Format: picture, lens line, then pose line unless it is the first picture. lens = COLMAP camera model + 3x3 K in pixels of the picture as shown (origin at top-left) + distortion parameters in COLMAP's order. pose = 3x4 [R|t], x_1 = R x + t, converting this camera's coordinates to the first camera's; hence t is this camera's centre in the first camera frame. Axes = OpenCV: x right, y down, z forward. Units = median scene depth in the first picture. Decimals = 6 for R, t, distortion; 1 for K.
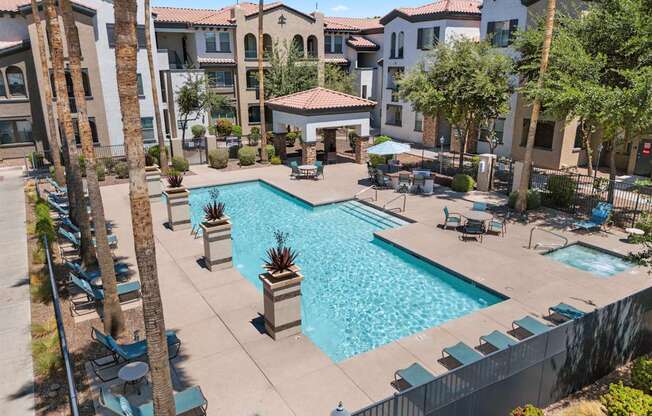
lens RADIAL K [[484.0, 0, 325.7], [0, 484.0, 208.3], [0, 0, 1]] dist [0.008514, 0.000189]
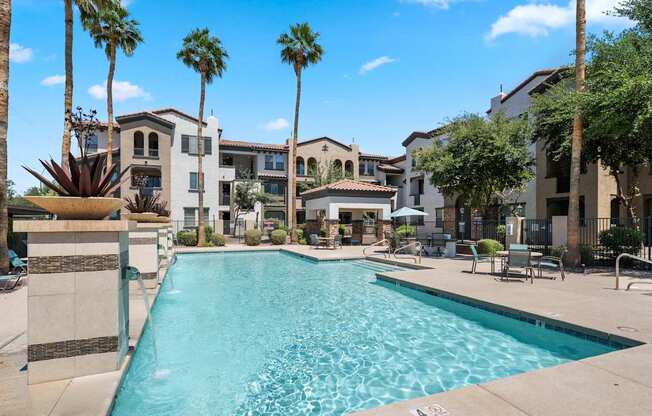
lens RADIAL K [[334.3, 0, 323.4], [0, 334.3, 222.8], [0, 0, 1]] dist [0.001319, -0.001032]
pose [[0.987390, 0.003458, -0.158266, 0.048051], [-0.050327, 0.954751, -0.293116, 0.065469], [0.150091, 0.297385, 0.942886, 0.221979]]
